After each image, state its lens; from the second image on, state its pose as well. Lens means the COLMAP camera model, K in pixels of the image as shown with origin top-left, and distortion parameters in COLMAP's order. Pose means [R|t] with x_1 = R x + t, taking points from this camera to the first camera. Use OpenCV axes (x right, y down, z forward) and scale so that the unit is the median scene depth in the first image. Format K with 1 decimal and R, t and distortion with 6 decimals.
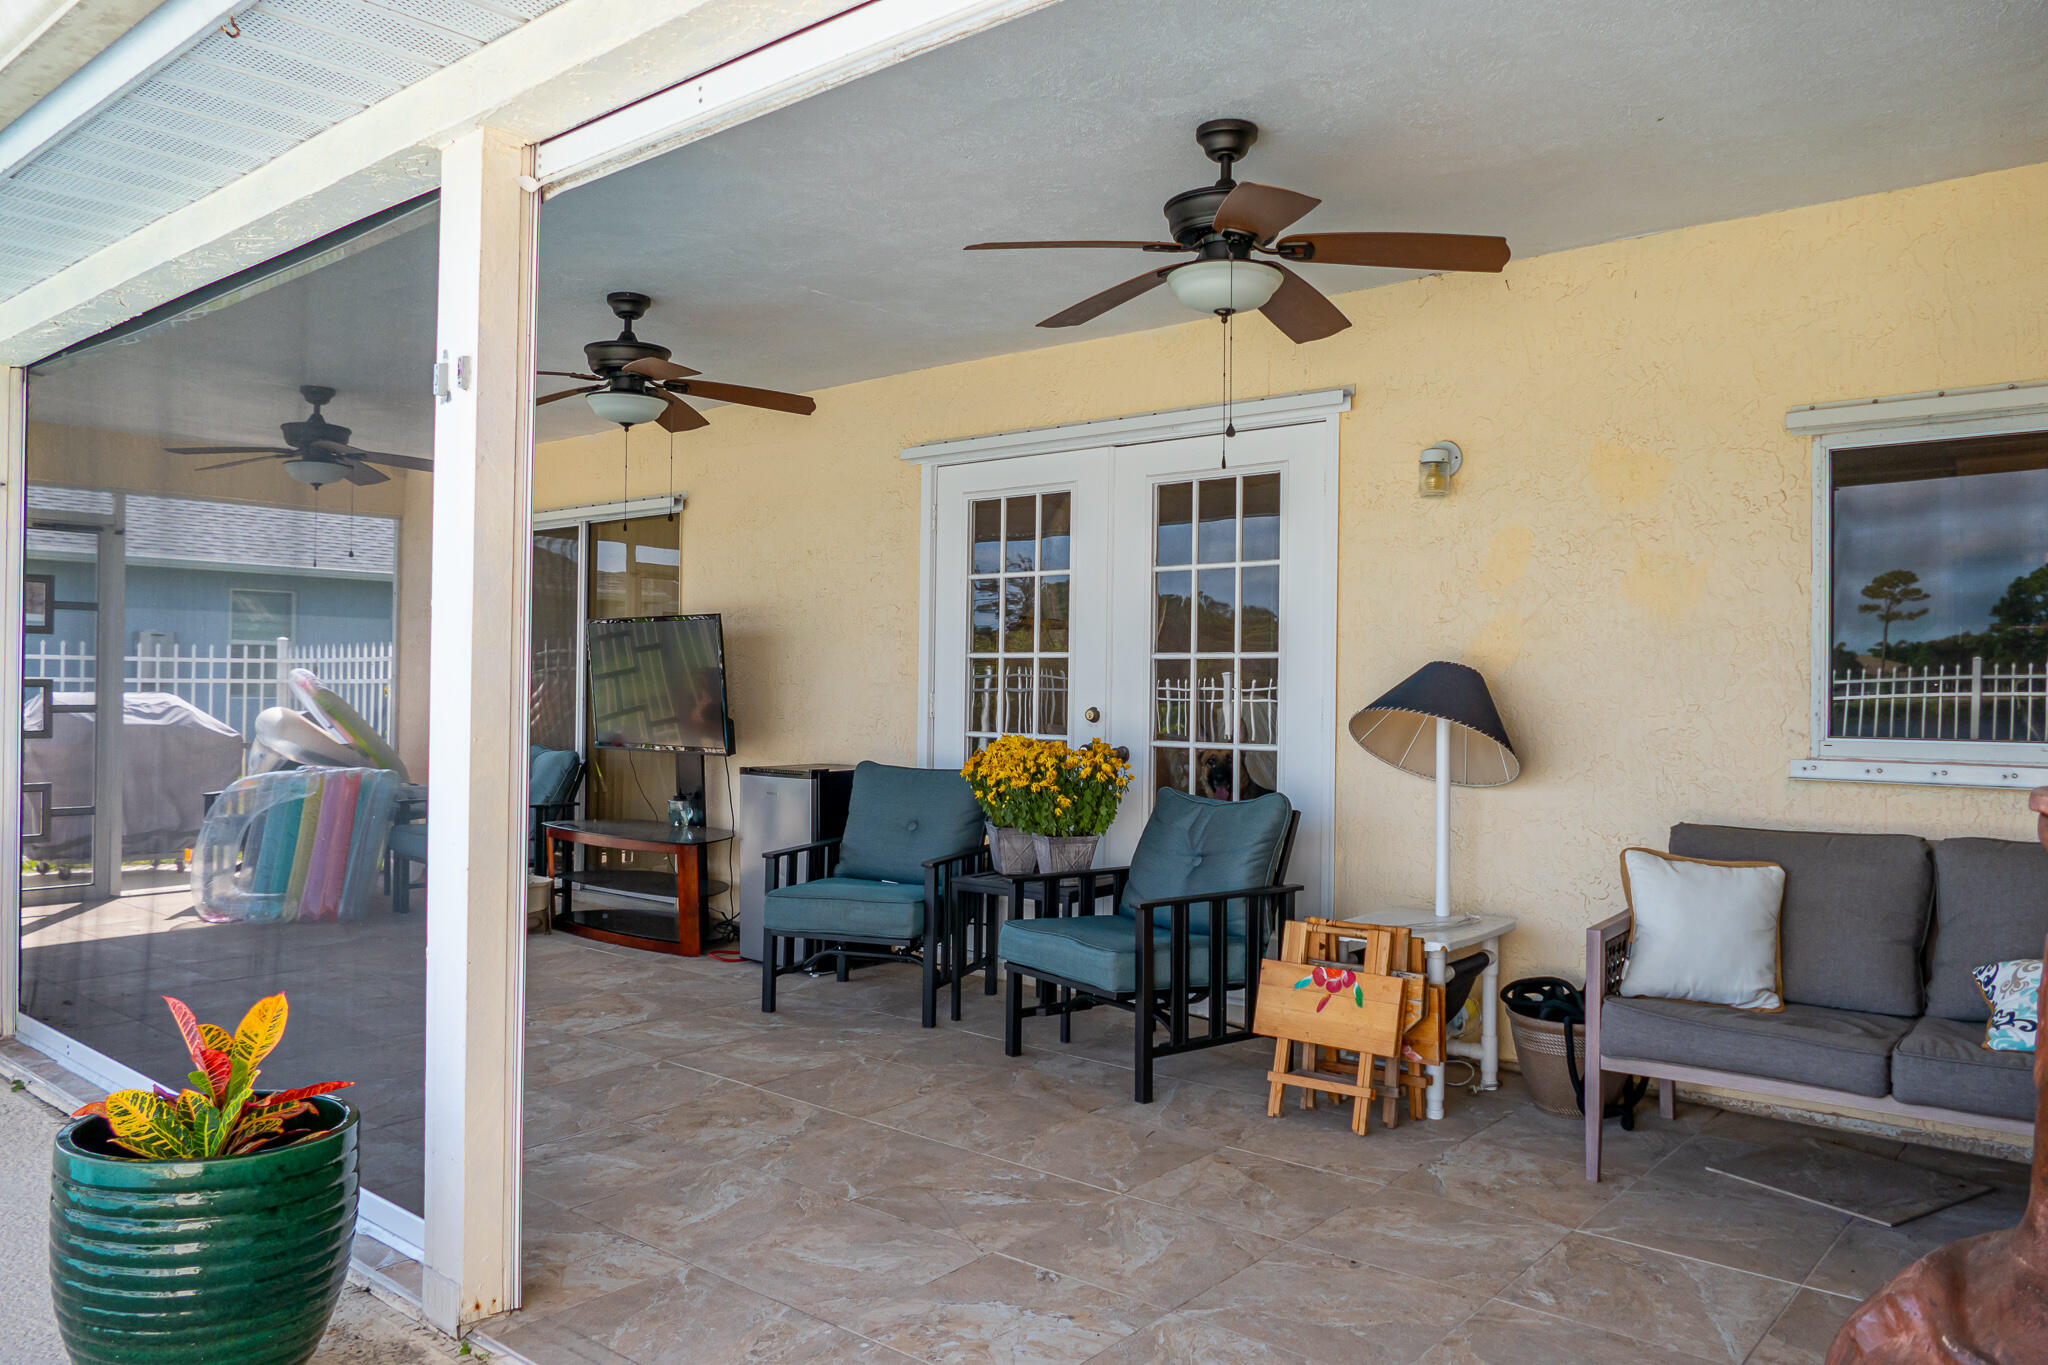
lens RADIAL K [[1456.7, 0, 1024.0], [0, 1456.7, 682.5], [0, 0, 1]] dist [-0.018151, 0.008511]
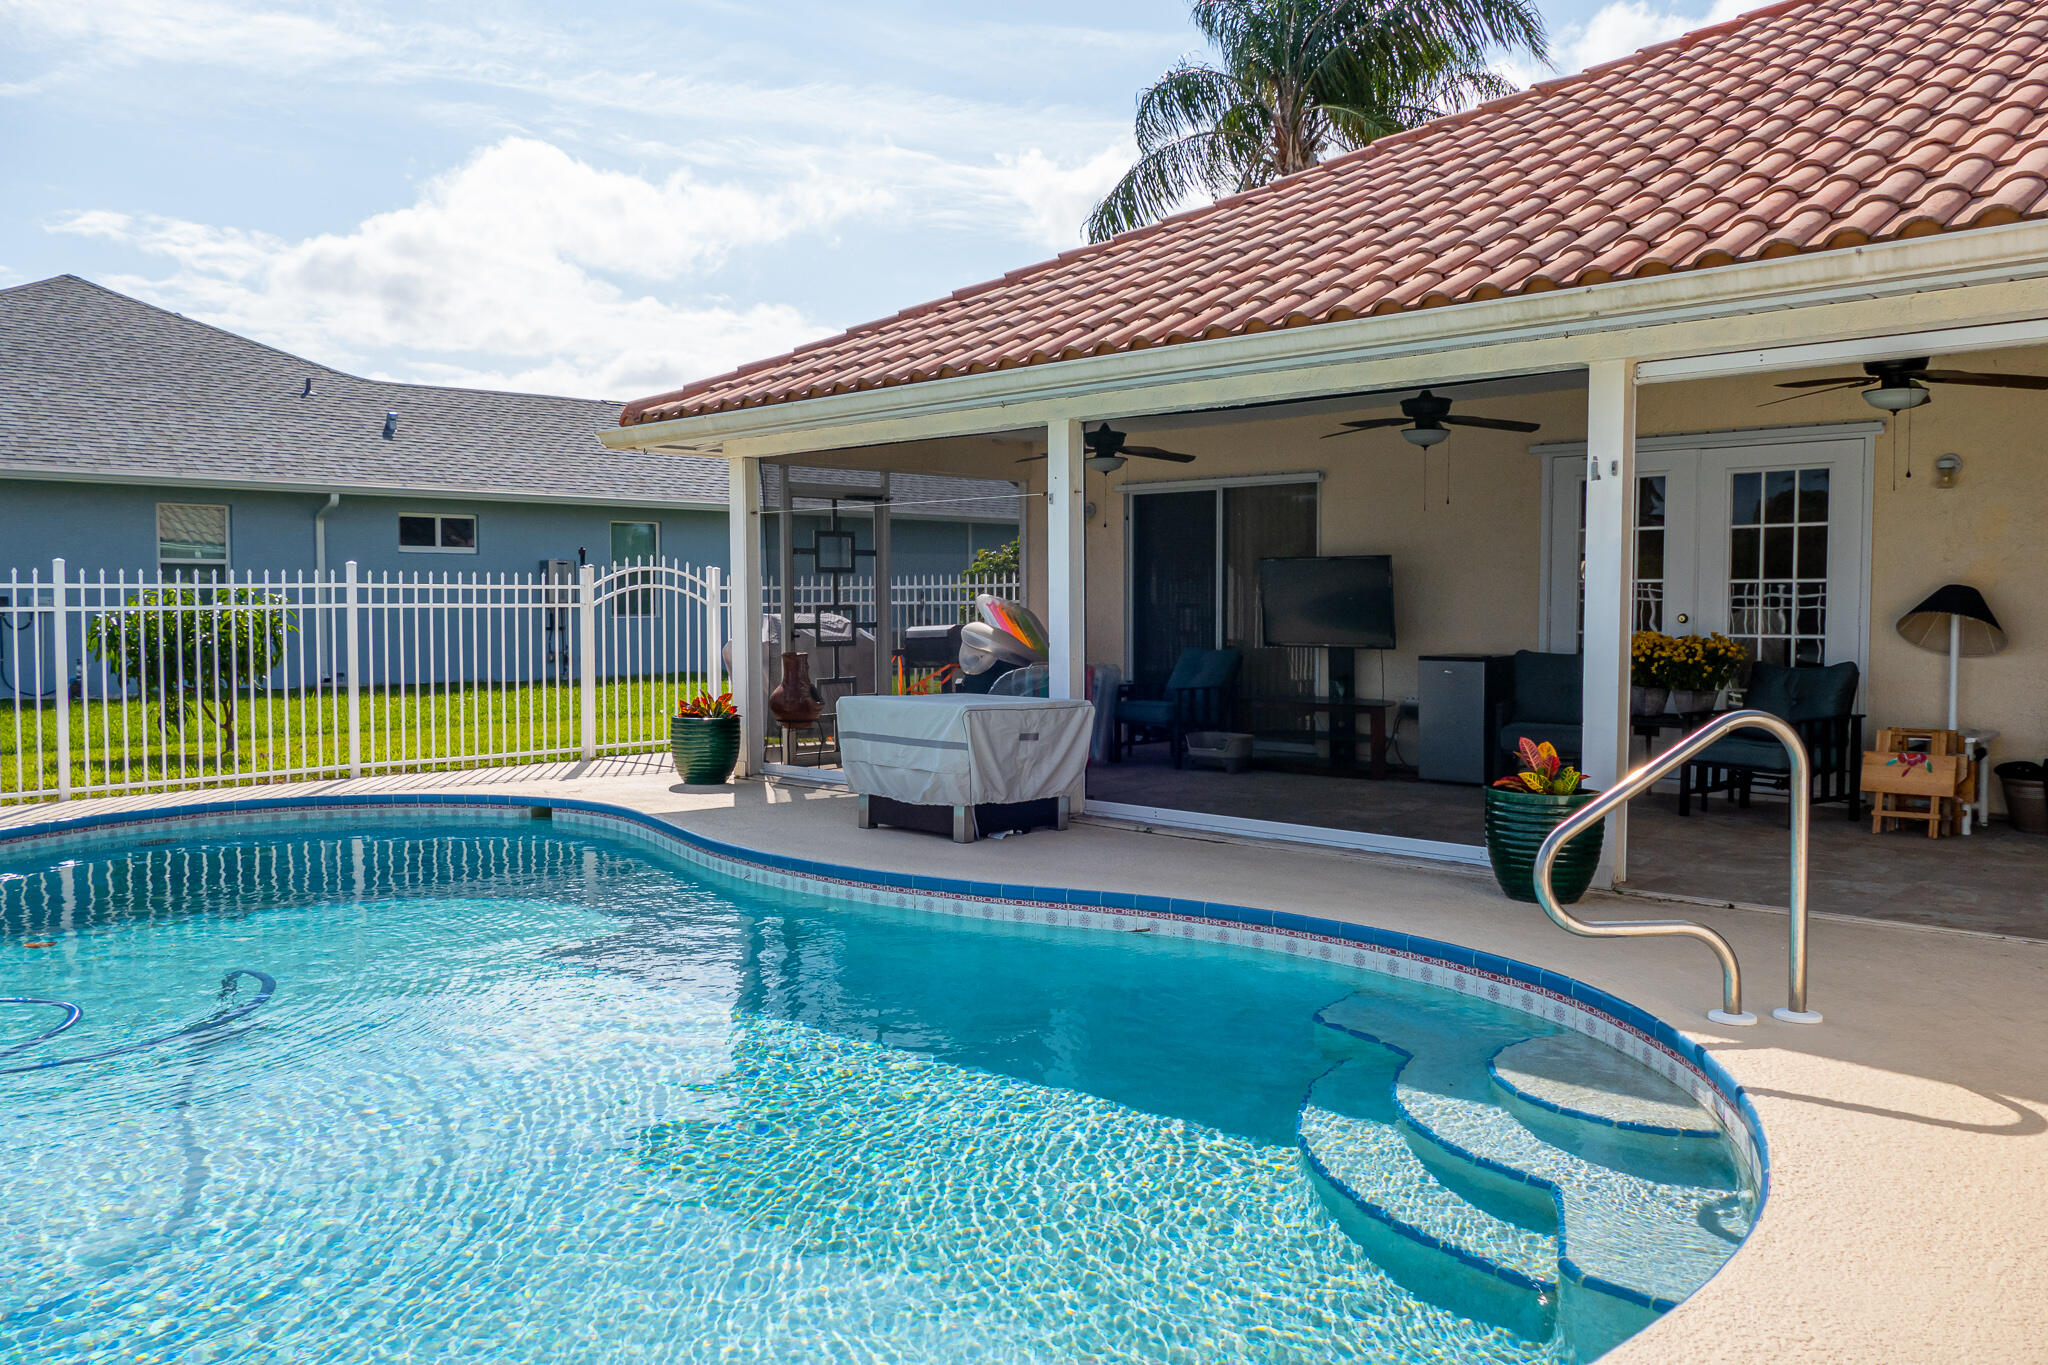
lens RADIAL K [[1446.6, 0, 1118.9], [0, 1446.6, 672.1], [0, 0, 1]] dist [-0.005517, -0.000495]
pose [[0.998485, -0.011176, -0.053883, -0.588383], [0.014097, 0.998434, 0.054131, -0.016317], [0.053193, -0.054808, 0.997079, -0.742345]]
